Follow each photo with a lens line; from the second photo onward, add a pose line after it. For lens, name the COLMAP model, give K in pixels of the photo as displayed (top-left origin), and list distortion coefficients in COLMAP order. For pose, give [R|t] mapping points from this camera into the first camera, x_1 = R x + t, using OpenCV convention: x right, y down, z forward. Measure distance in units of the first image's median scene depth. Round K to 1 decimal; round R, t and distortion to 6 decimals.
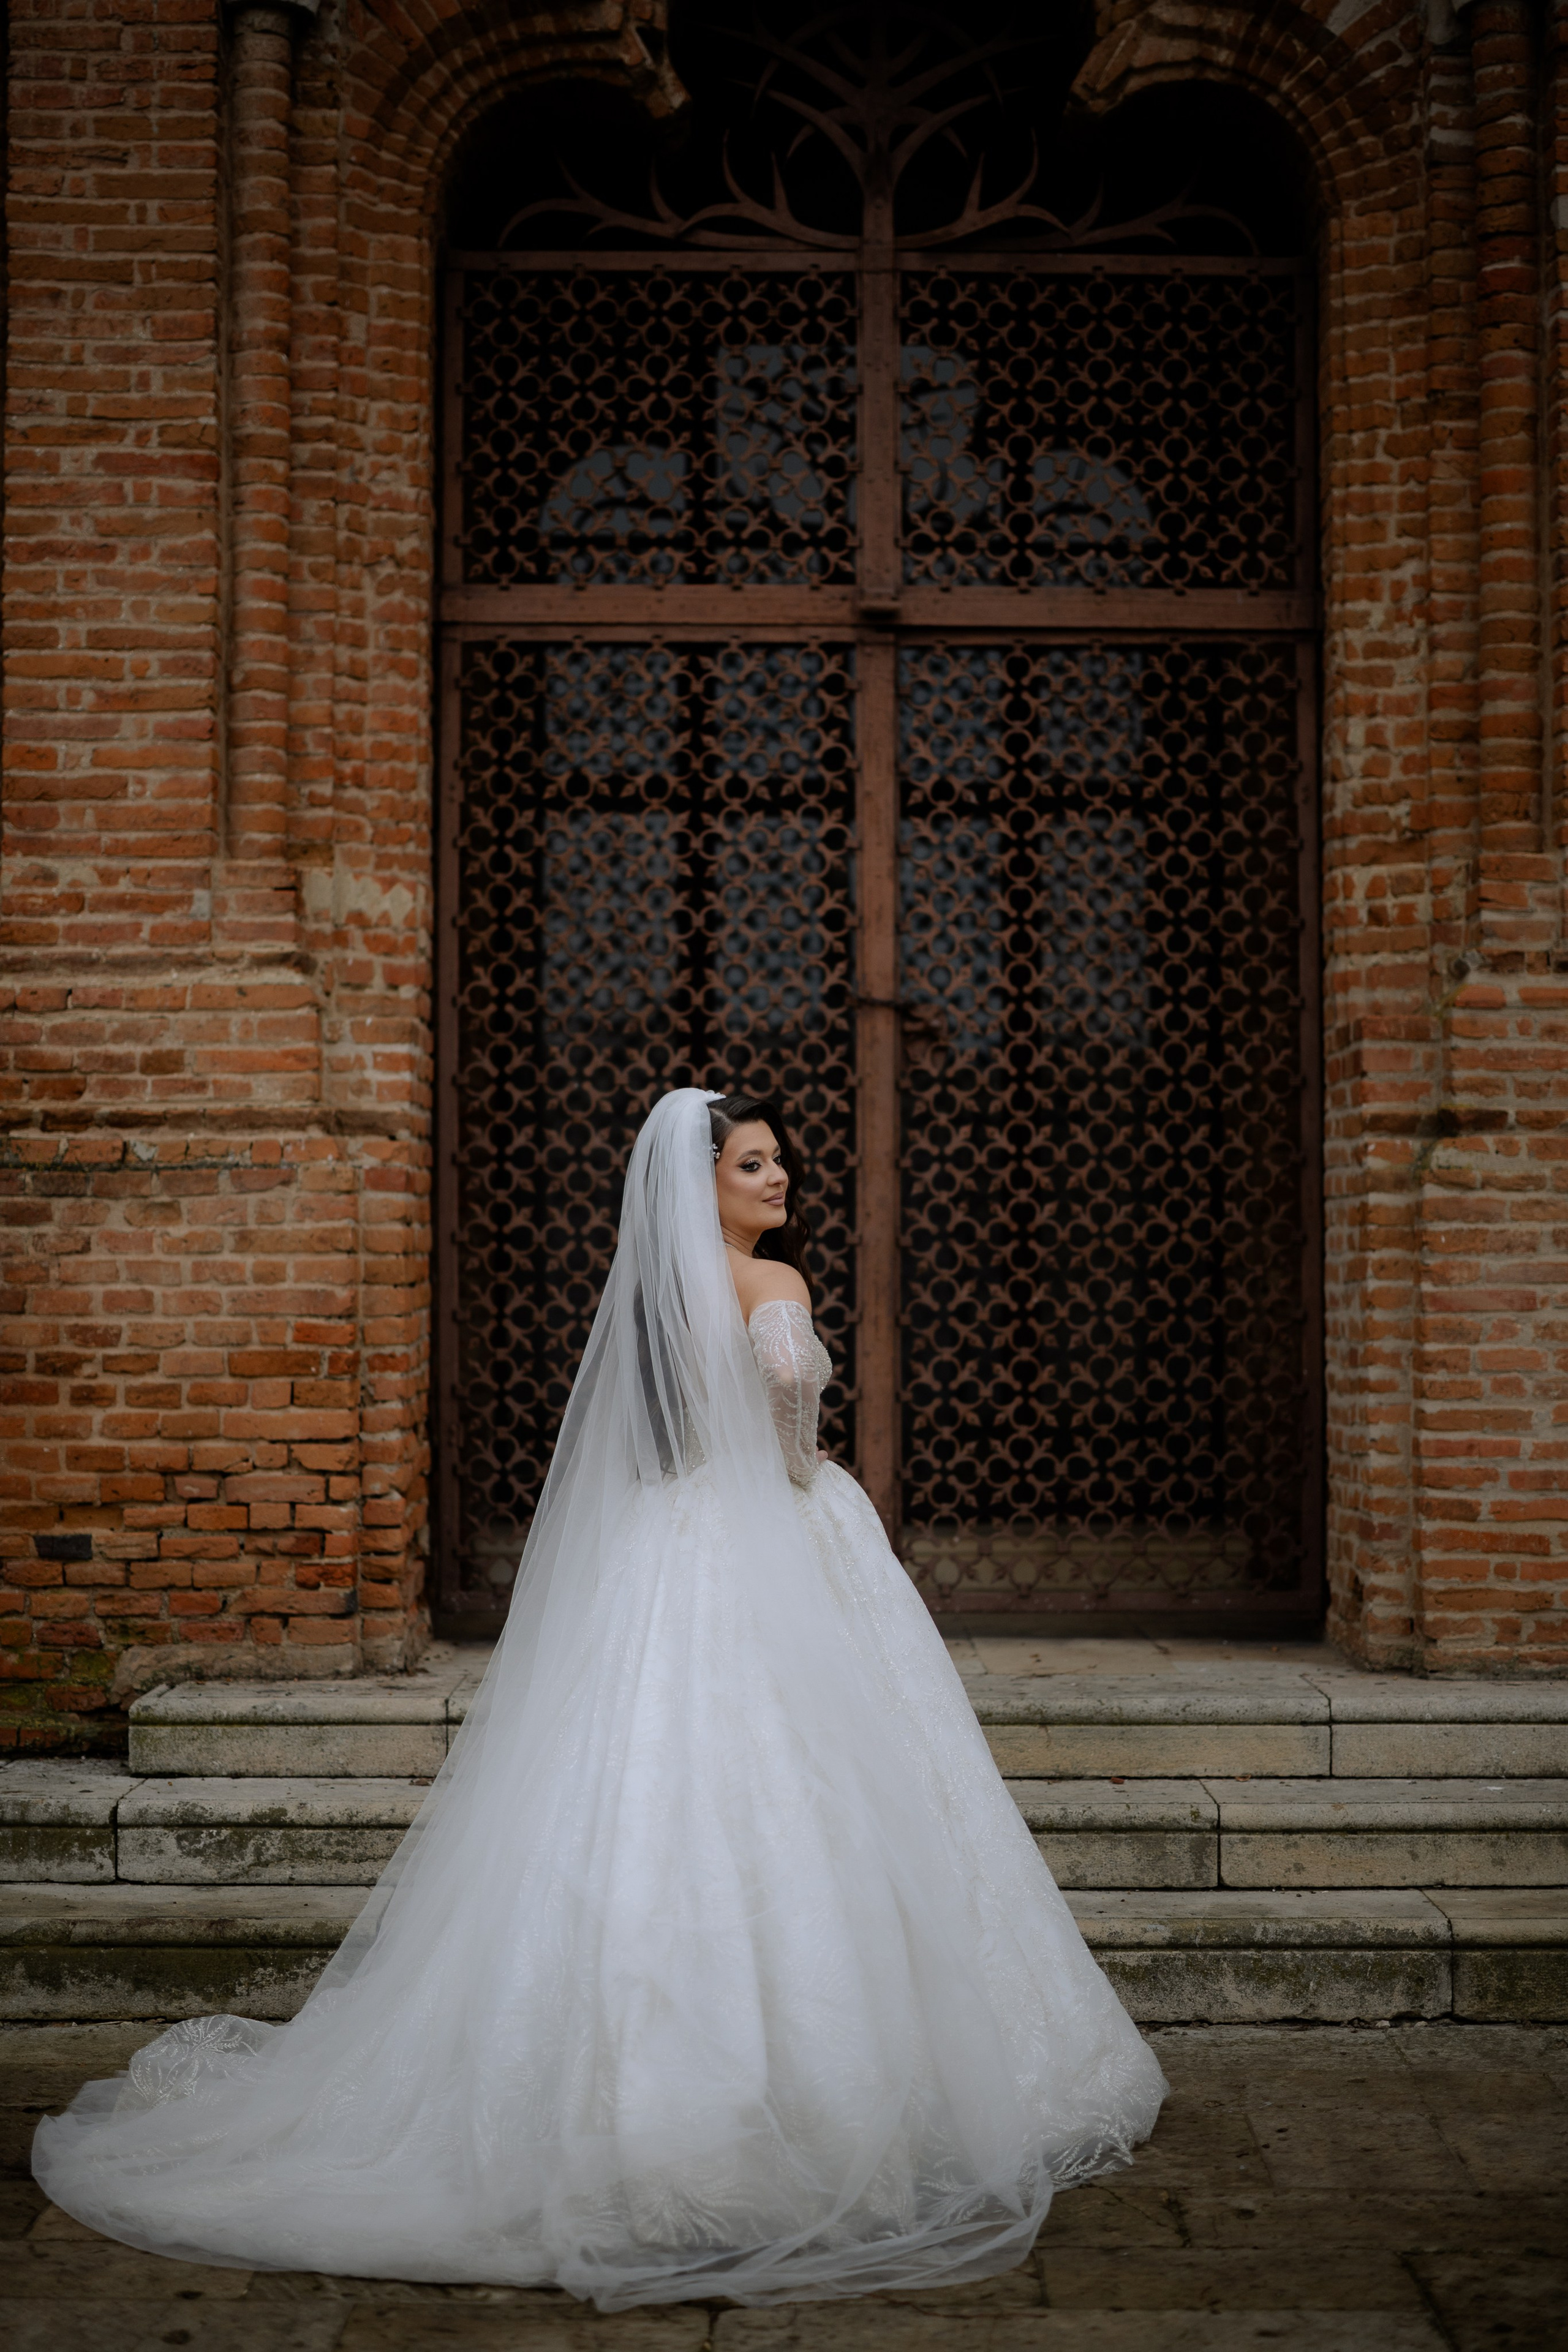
lens RADIAL K [[3370.0, 0, 784.0], [0, 3370.0, 1176.0], [0, 0, 1]] dist [-0.011649, -0.007967]
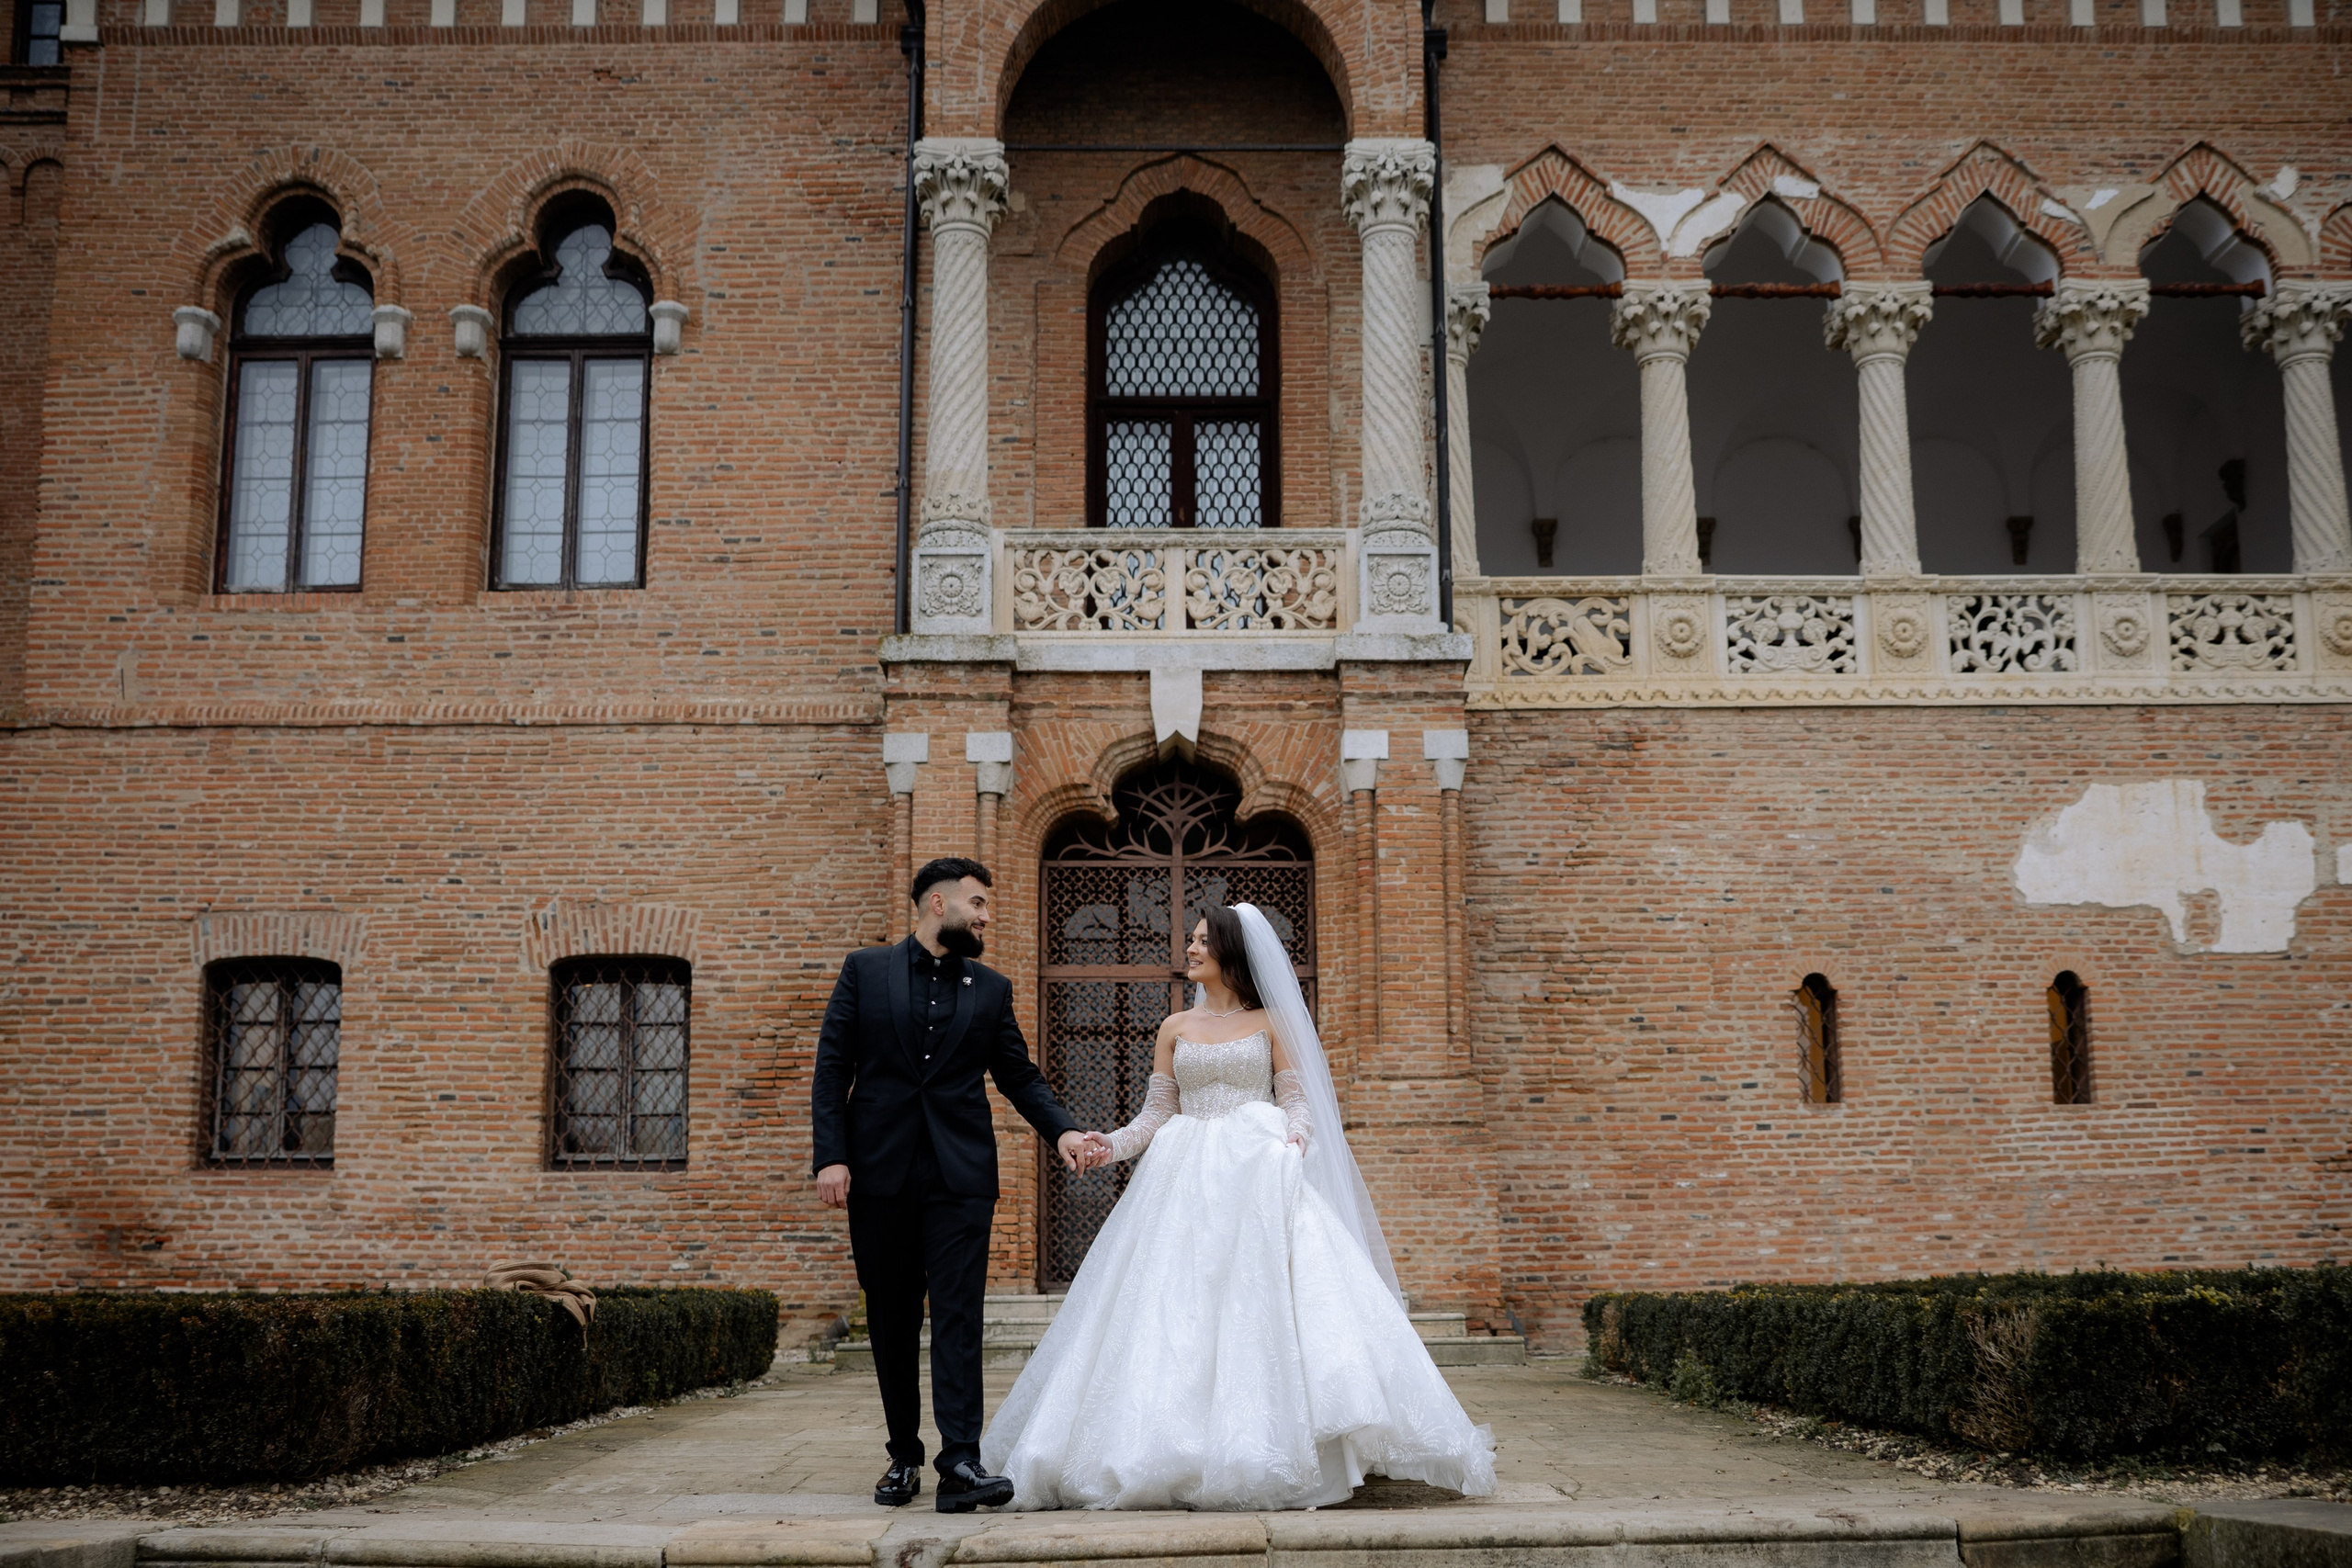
lens RADIAL K [[3051.5, 0, 1176.0], [0, 3051.5, 784.0], [0, 0, 1]] dist [-0.005790, -0.001163]
pose [[0.999892, -0.008815, -0.011740, 0.061770], [0.006211, 0.978566, -0.205839, 0.252691], [0.013303, 0.205744, 0.978515, -1.864737]]
